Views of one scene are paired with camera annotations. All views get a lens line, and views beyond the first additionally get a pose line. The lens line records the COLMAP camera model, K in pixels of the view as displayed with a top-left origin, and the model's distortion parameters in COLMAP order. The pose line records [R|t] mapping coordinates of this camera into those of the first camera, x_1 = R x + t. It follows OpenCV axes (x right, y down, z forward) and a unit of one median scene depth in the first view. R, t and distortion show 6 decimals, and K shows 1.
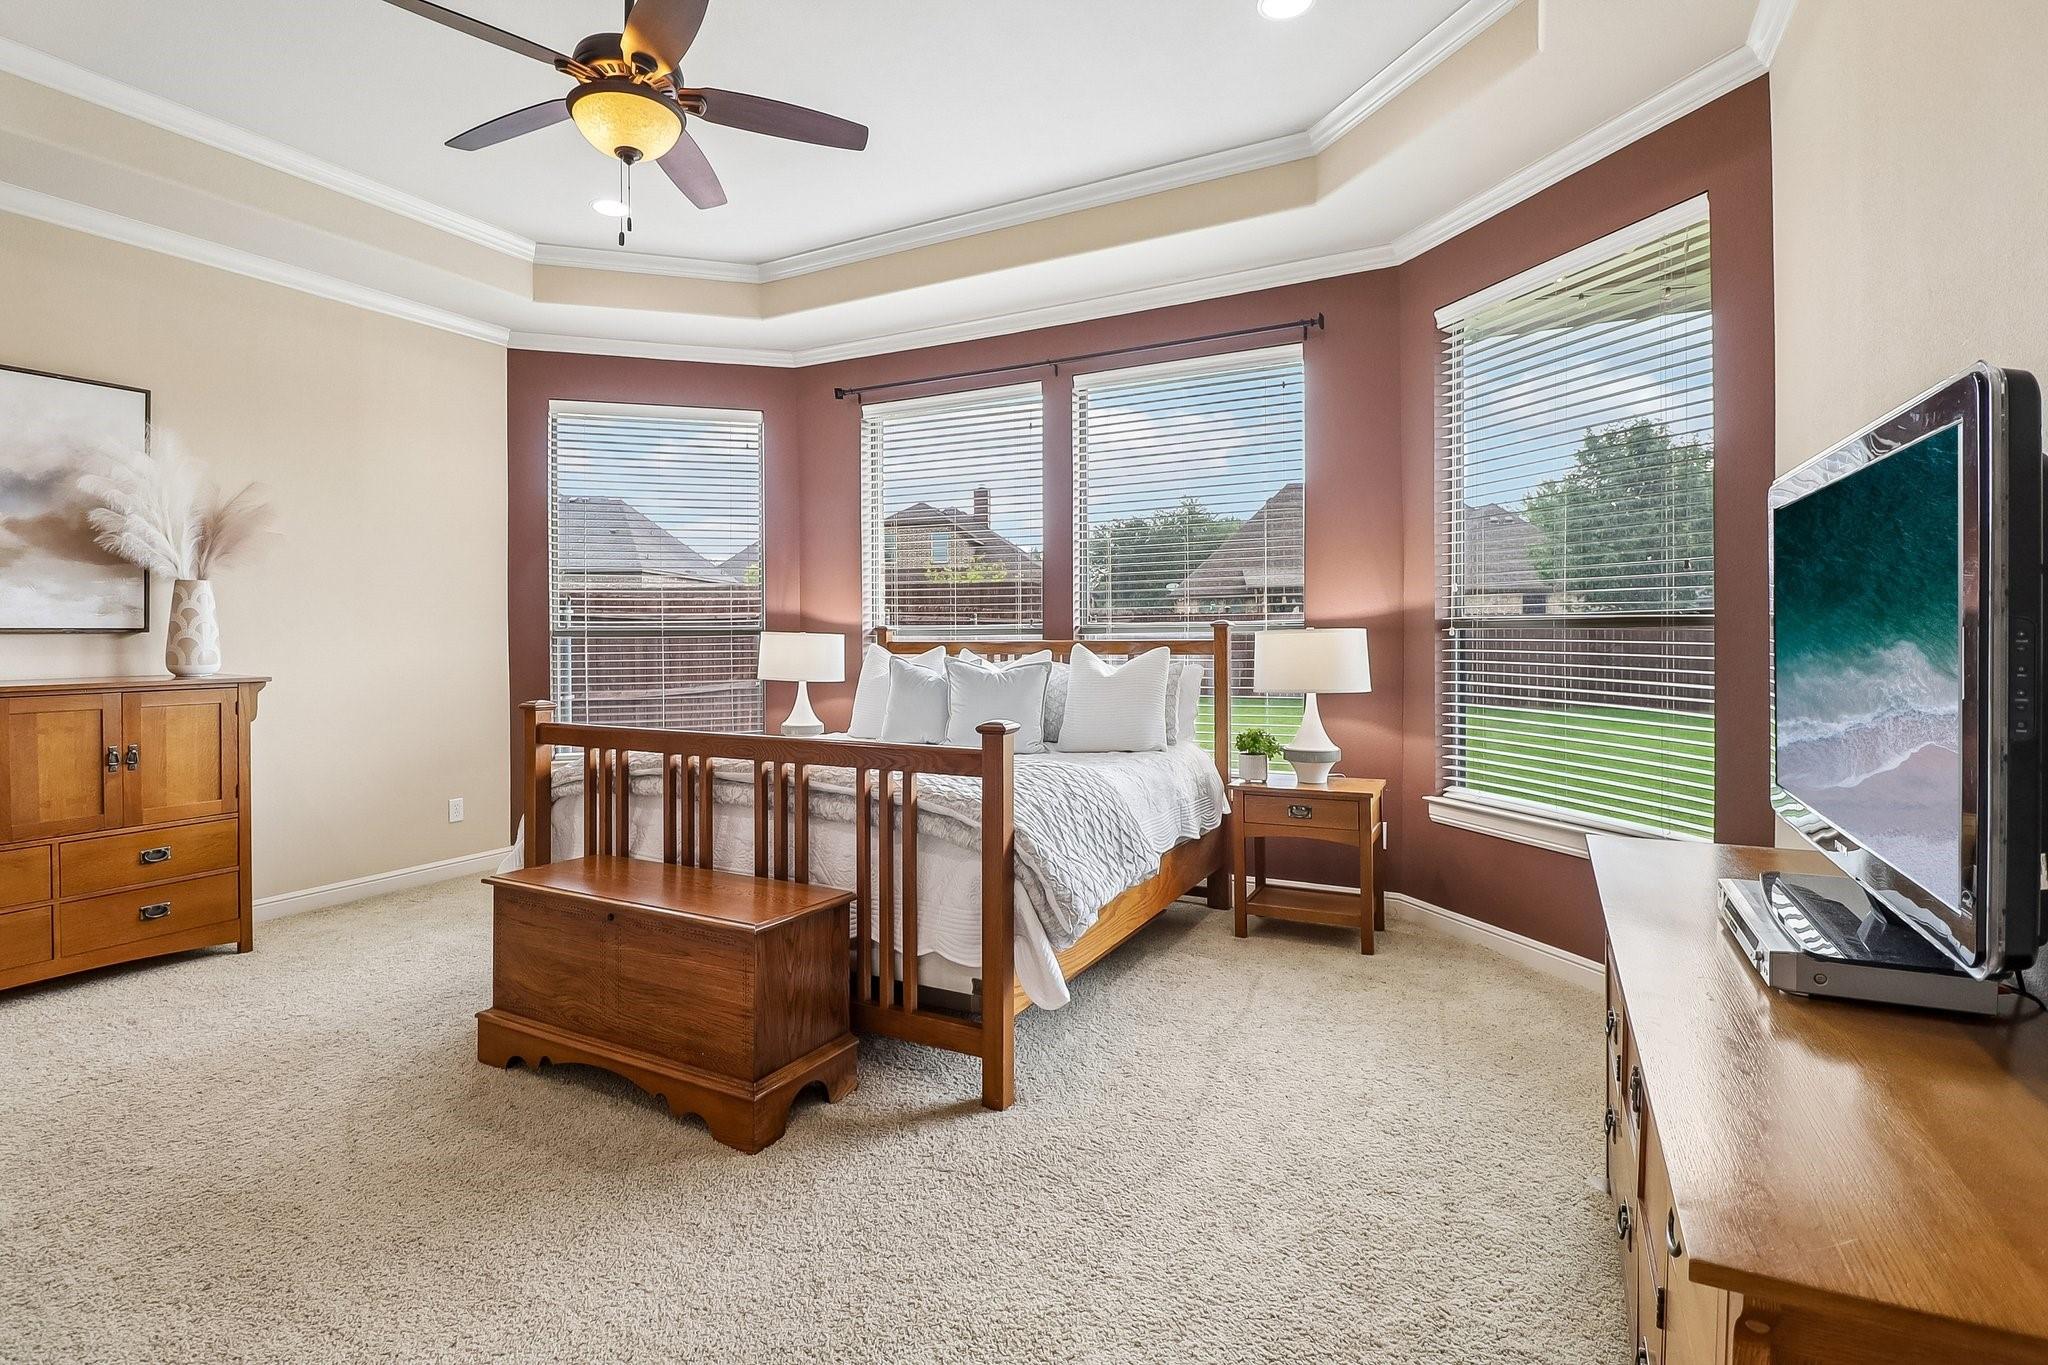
lens RADIAL K [[979.6, 0, 1025.0], [0, 979.6, 640.5], [0, 0, 1]] dist [0.001968, -0.002274]
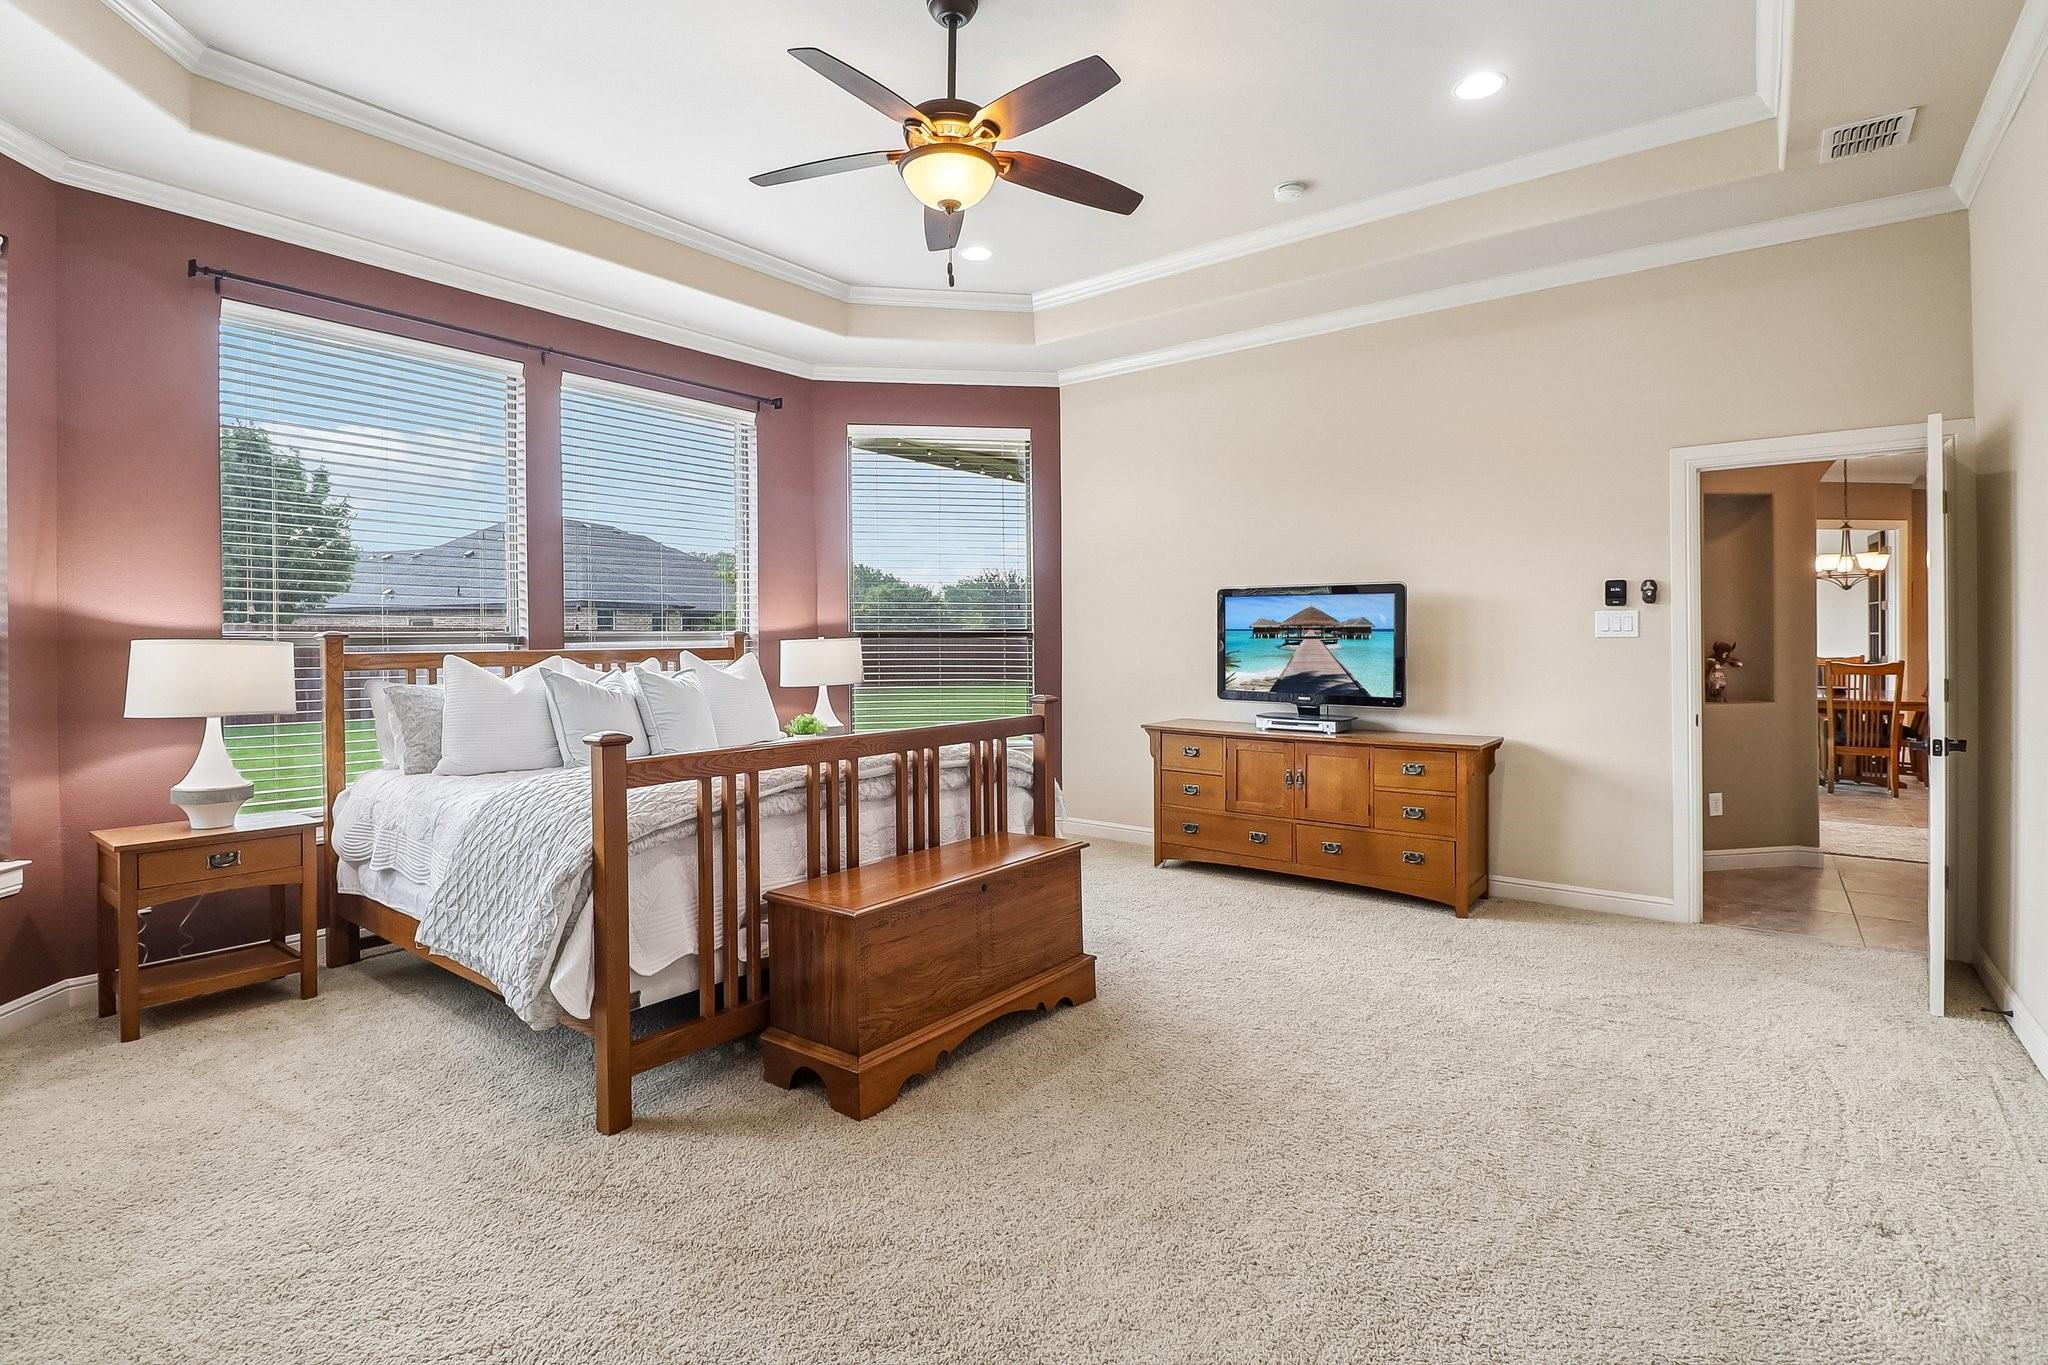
lens RADIAL K [[979.6, 0, 1008.2], [0, 979.6, 645.0], [0, 0, 1]] dist [0.001968, -0.002274]
pose [[0.182261, -0.001477, 0.983249, -1.159633], [0.009902, 0.999951, -0.000333, 0.000360], [-0.983200, 0.009797, 0.182266, 0.575809]]
